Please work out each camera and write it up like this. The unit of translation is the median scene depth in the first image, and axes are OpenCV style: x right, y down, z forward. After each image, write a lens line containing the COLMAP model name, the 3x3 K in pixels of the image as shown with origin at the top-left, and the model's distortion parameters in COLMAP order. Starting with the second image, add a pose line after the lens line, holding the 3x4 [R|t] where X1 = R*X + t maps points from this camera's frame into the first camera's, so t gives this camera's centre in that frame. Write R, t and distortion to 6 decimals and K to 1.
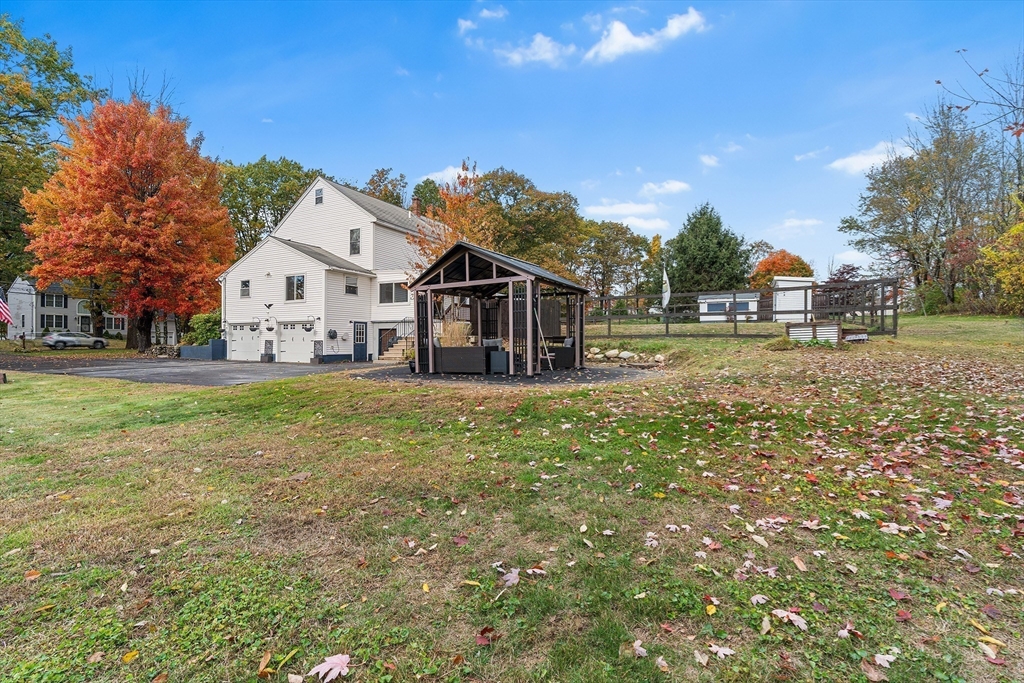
lens RADIAL K [[472.1, 0, 509.2], [0, 472.1, 334.9], [0, 0, 1]] dist [-0.004893, 0.000165]
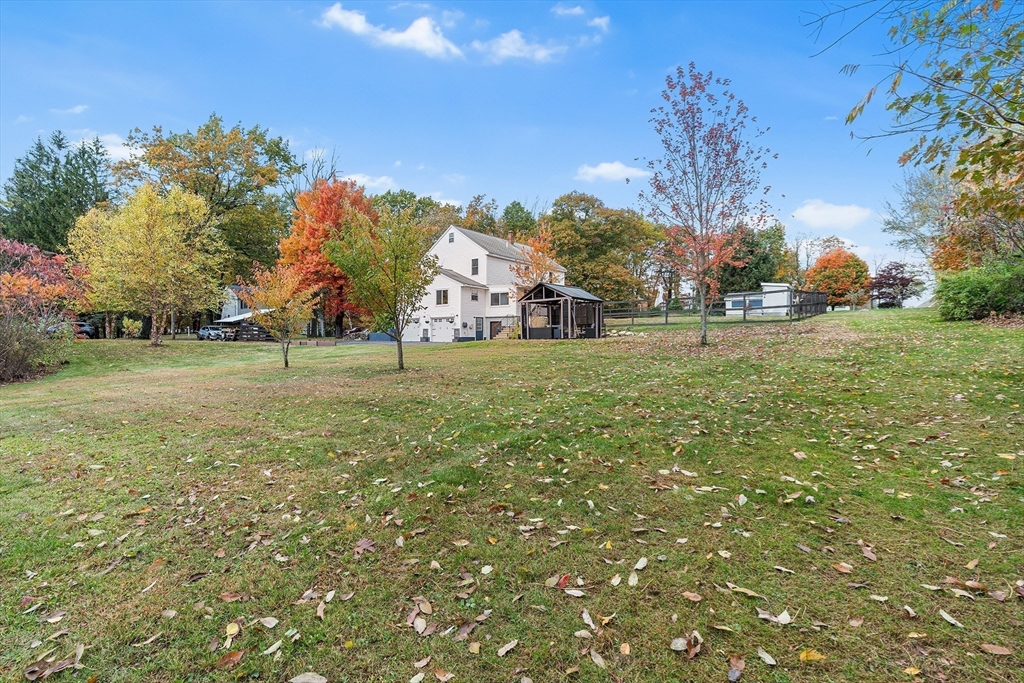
lens RADIAL K [[472.1, 0, 509.2], [0, 472.1, 334.9], [0, 0, 1]] dist [-0.004893, 0.000165]
pose [[0.985280, -0.001303, -0.170941, 0.062496], [0.002945, 0.999952, 0.009352, 0.018315], [0.170921, -0.009718, 0.985237, -0.588482]]
